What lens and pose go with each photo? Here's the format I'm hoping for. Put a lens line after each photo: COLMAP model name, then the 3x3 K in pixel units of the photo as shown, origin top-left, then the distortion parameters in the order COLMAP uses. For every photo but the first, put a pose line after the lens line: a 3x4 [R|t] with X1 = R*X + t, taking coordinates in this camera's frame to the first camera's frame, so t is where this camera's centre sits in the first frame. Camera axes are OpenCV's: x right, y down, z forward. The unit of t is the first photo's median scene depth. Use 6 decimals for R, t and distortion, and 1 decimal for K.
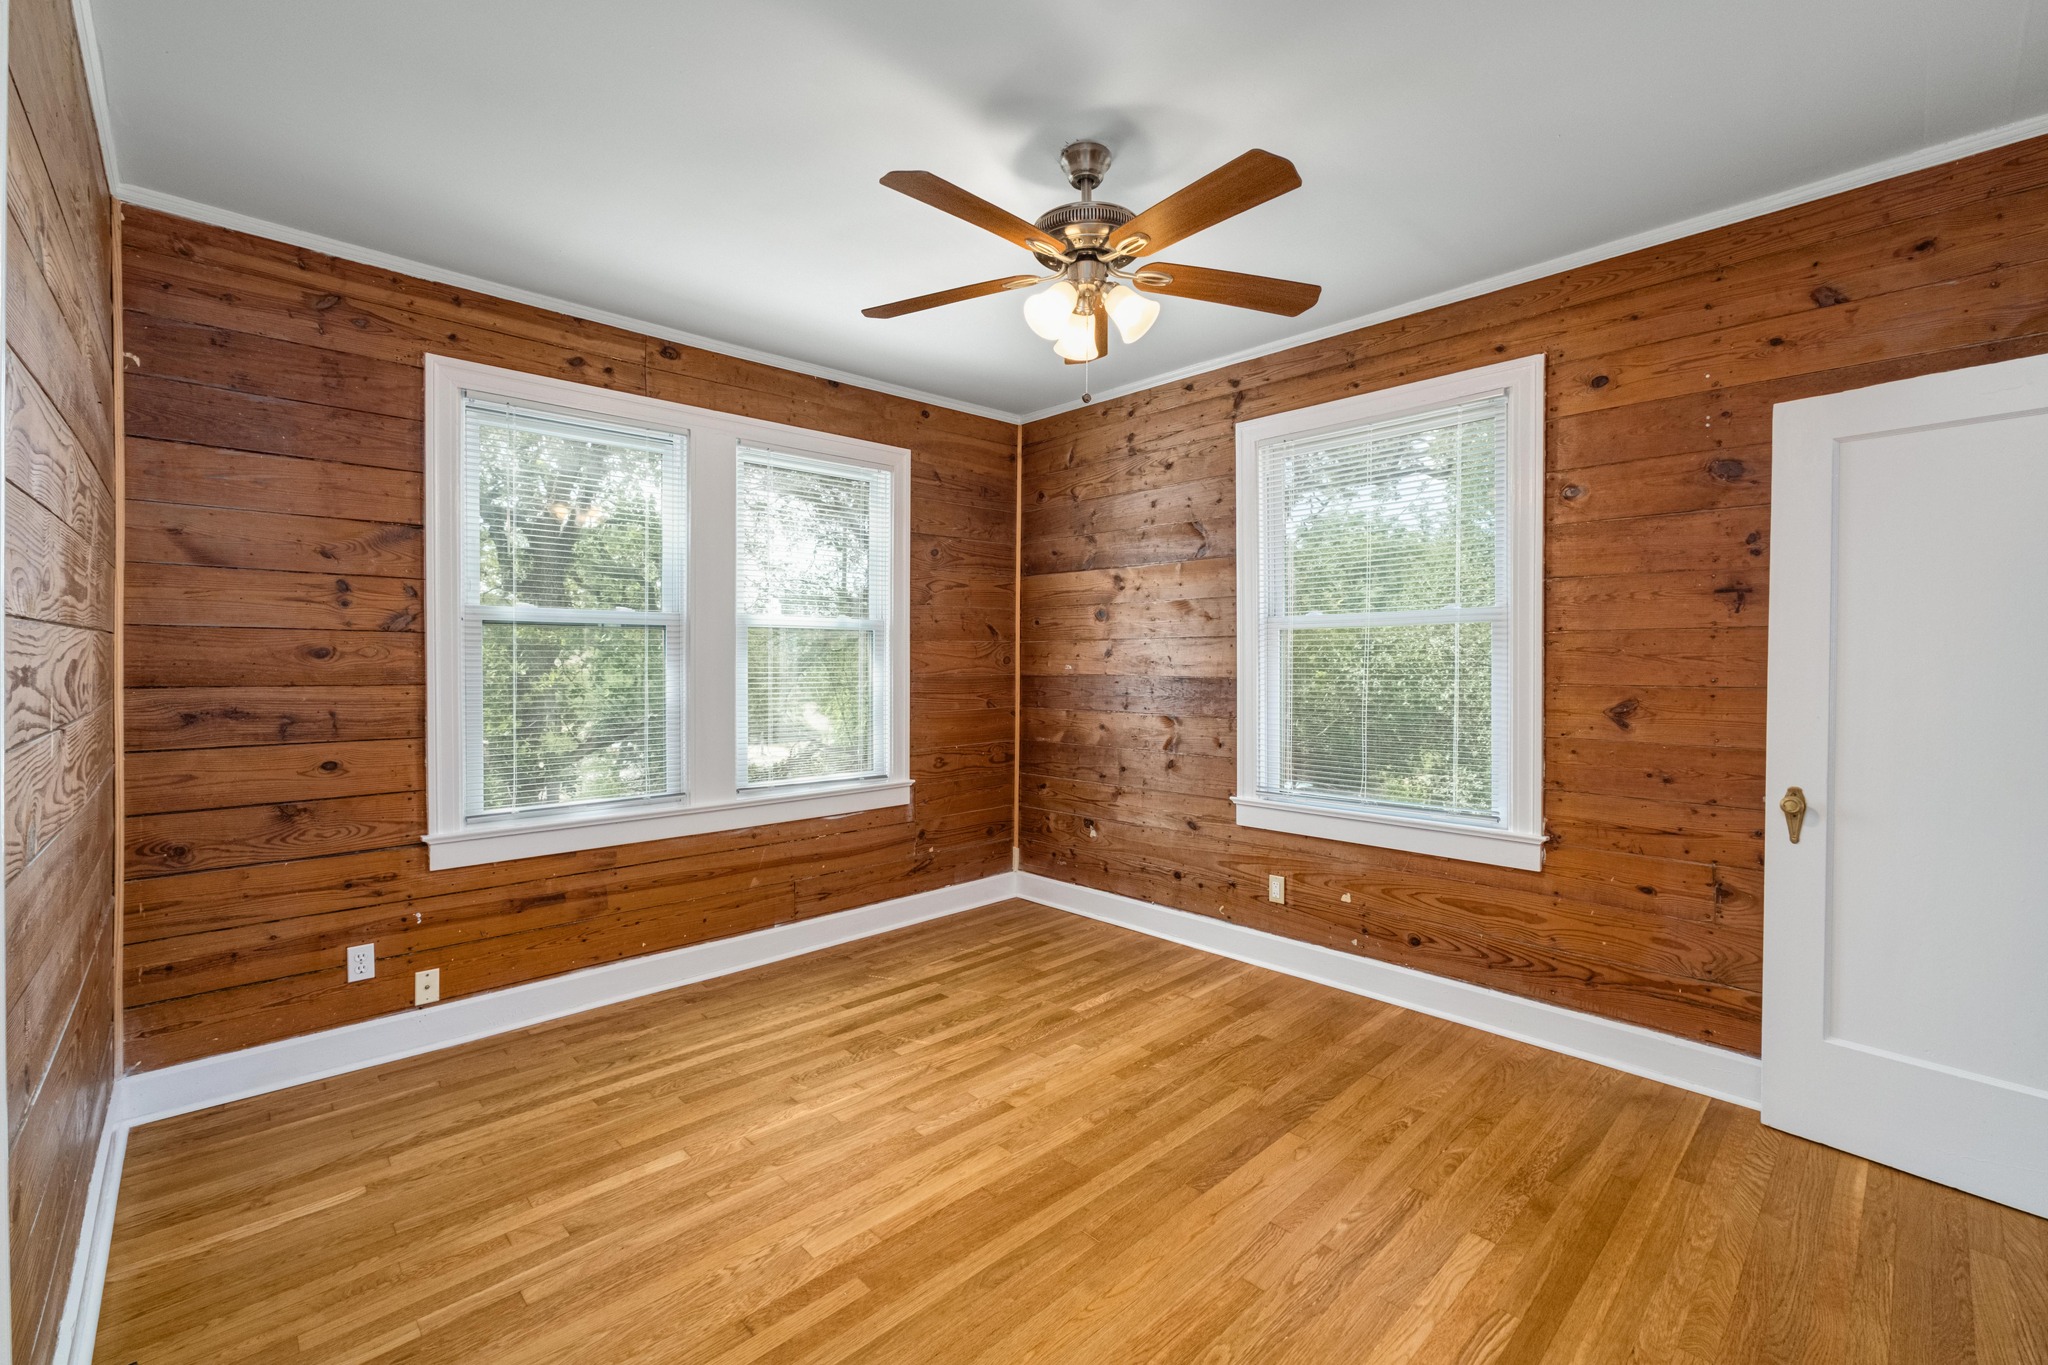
lens RADIAL K [[864.0, 0, 1033.3], [0, 864.0, 650.3], [0, 0, 1]] dist [-0.015987, 0.005021]
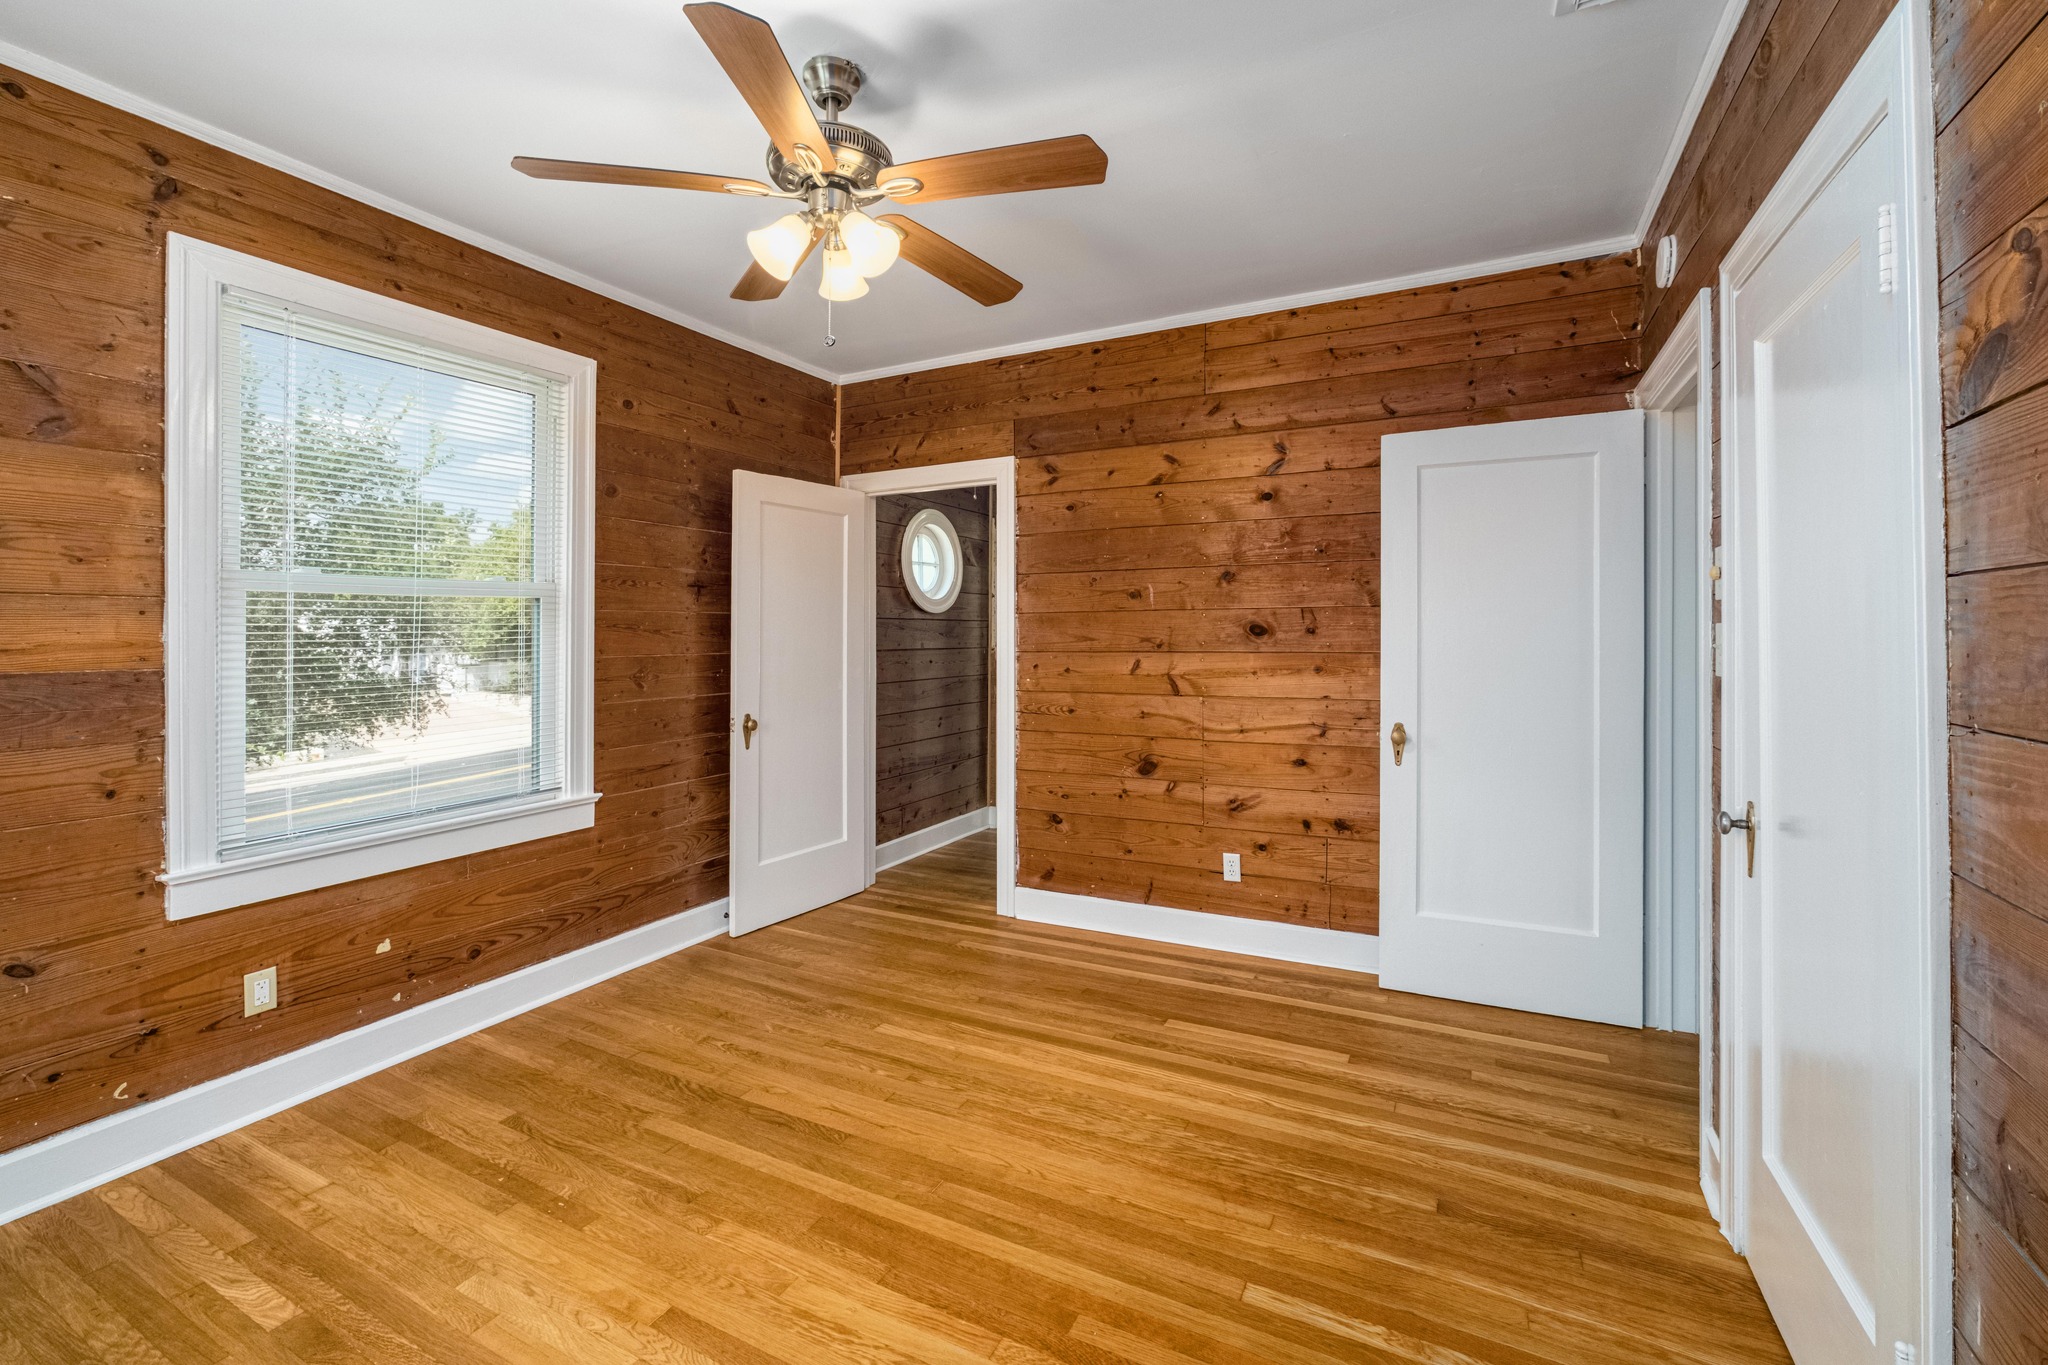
lens RADIAL K [[876.4, 0, 1018.5], [0, 876.4, 629.4], [0, 0, 1]] dist [-0.015844, 0.005712]
pose [[-0.325670, 0.005272, 0.945469, -0.650560], [-0.003179, 0.999973, -0.006671, 0.009234], [-0.945478, -0.005179, -0.325644, 0.843242]]
